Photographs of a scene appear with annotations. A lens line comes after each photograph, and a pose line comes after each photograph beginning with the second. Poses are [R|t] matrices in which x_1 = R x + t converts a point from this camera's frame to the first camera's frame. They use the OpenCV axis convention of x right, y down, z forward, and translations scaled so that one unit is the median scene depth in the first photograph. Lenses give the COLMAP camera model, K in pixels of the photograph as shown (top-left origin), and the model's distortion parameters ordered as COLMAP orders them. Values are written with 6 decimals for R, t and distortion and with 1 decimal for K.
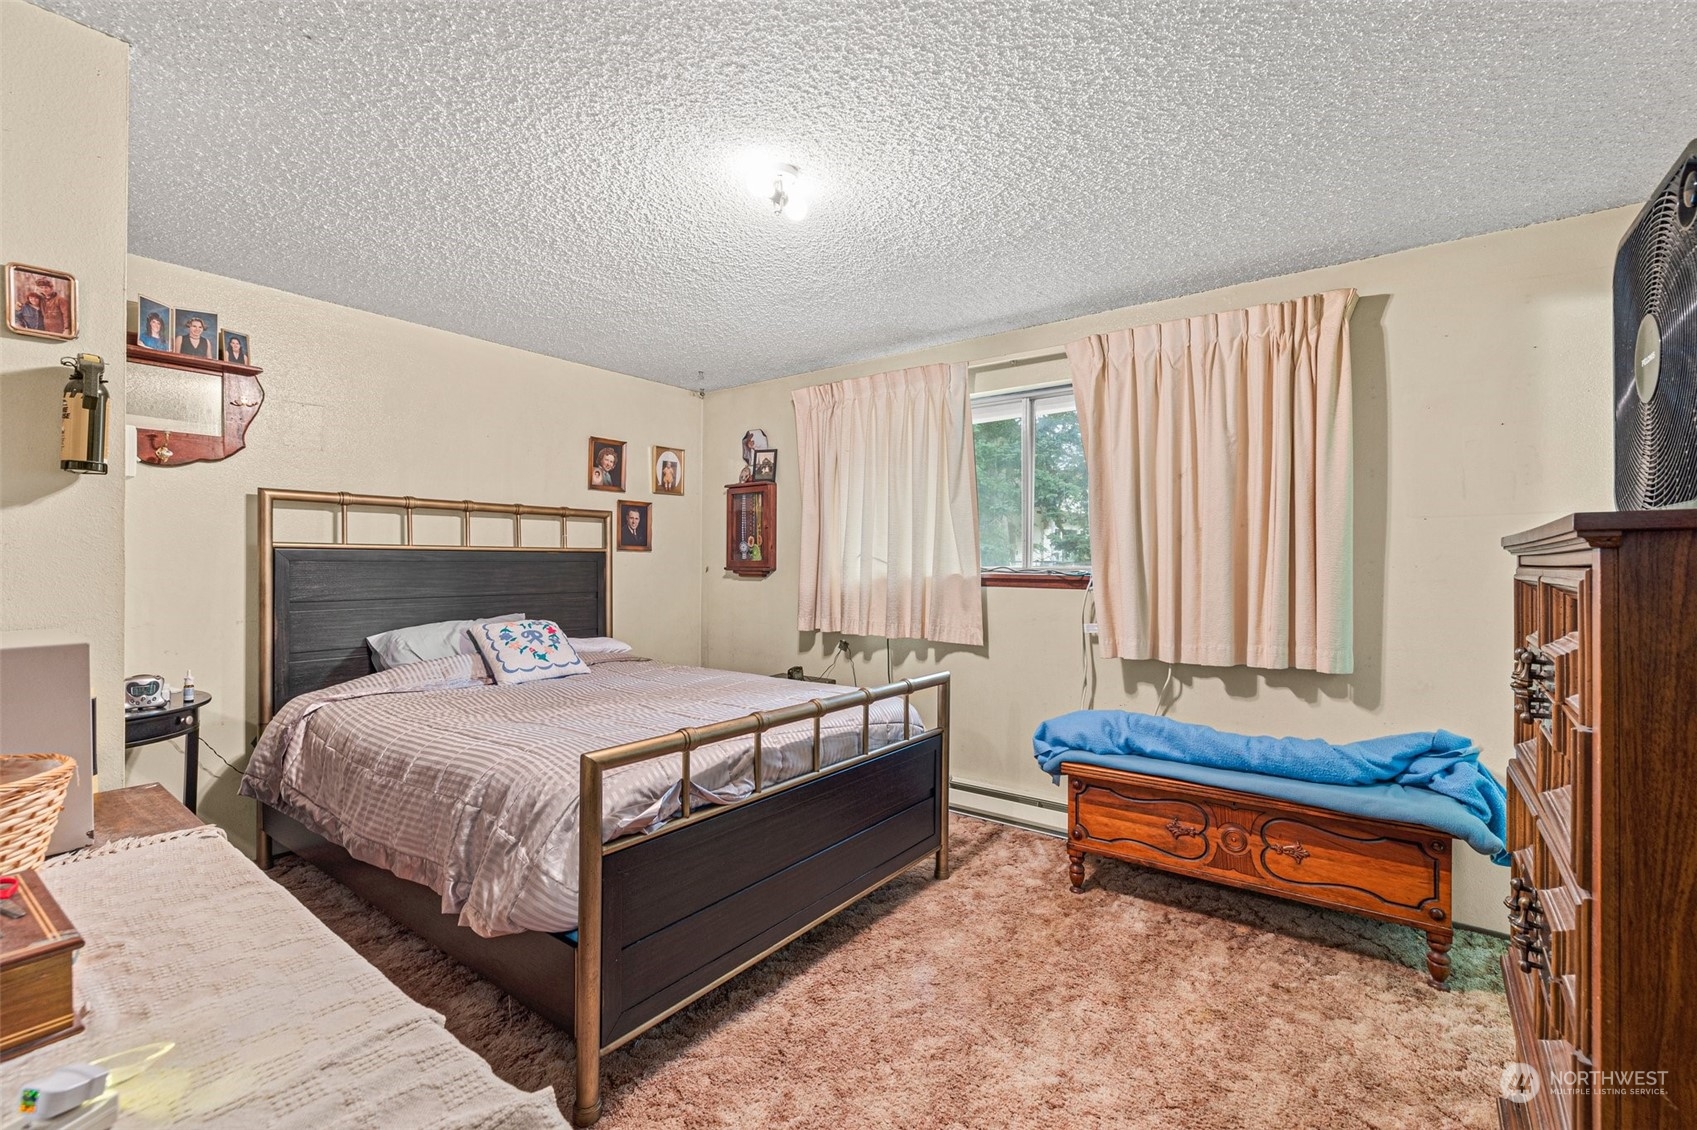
lens RADIAL K [[732.3, 0, 848.5], [0, 732.3, 565.0], [0, 0, 1]] dist [0.000425, 0.000028]
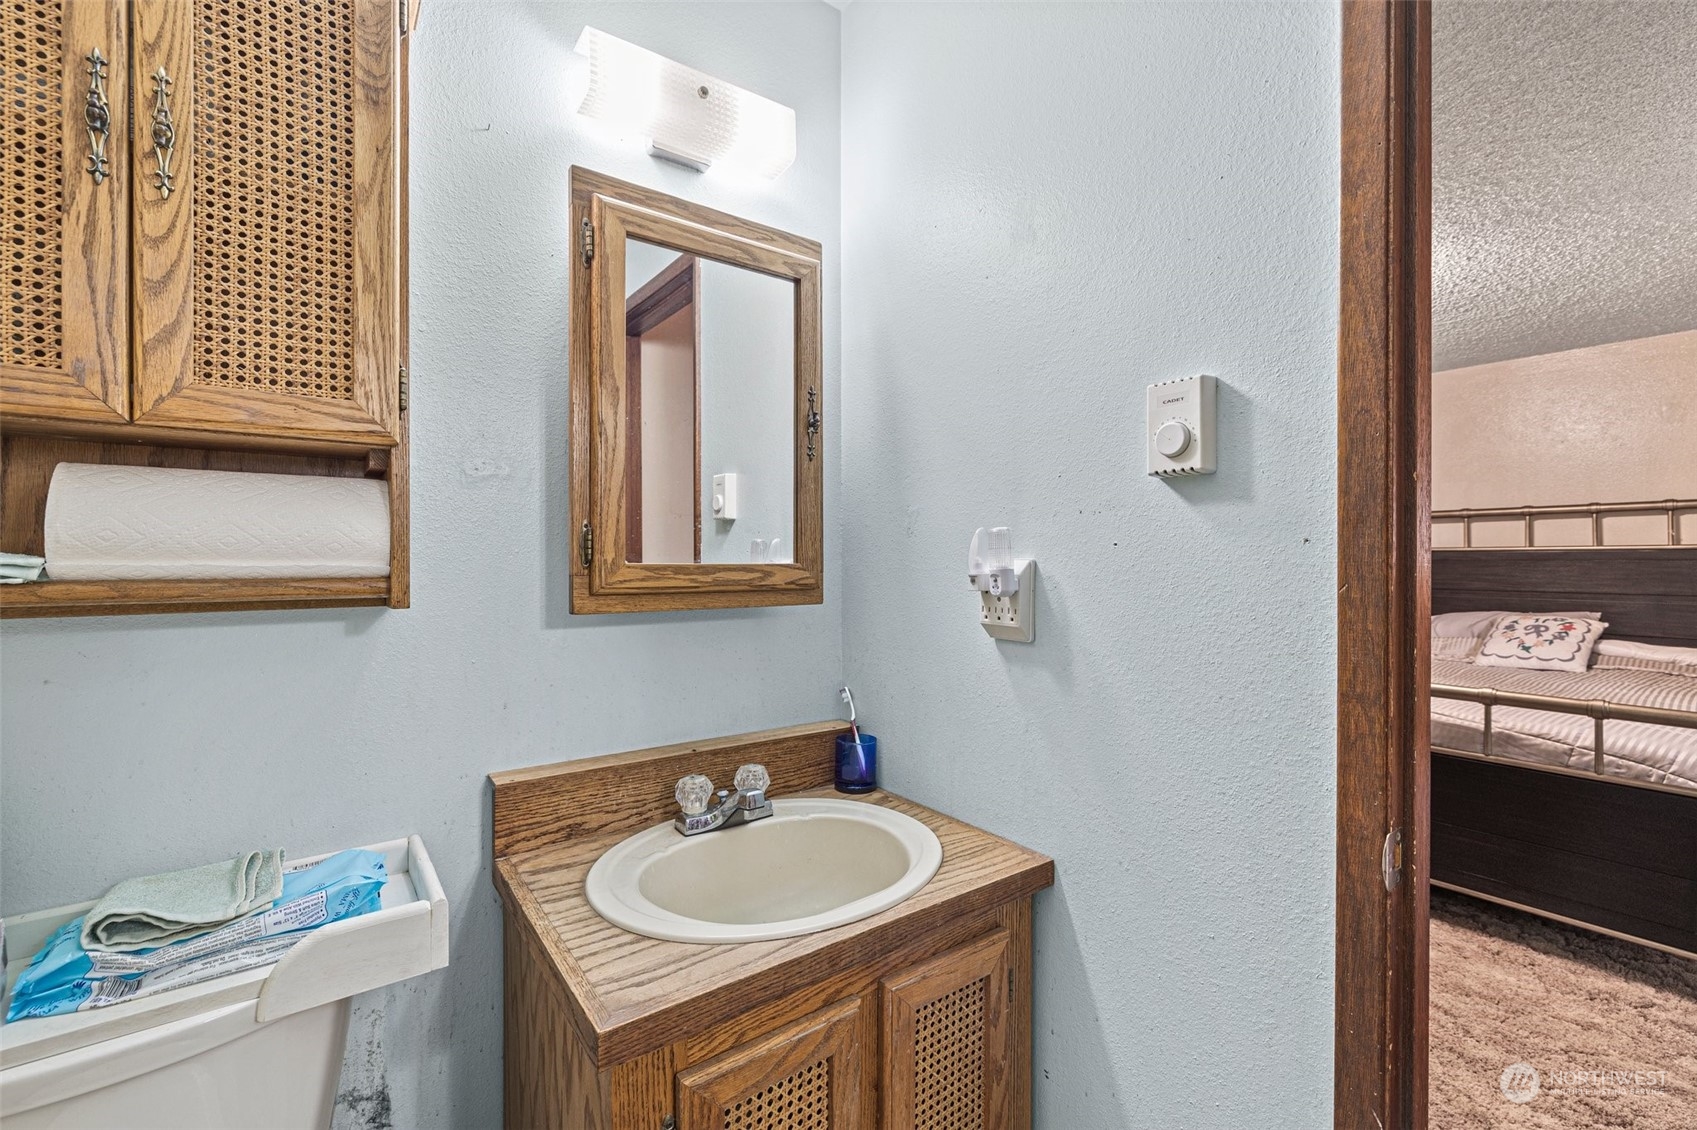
lens RADIAL K [[732.3, 0, 848.5], [0, 732.3, 565.0], [0, 0, 1]] dist [0.000425, 0.000028]
pose [[-0.281738, 0.005846, -0.959474, 0.907553], [-0.003545, 0.999968, 0.007134, -0.002823], [0.959485, 0.005411, -0.281708, 0.338932]]
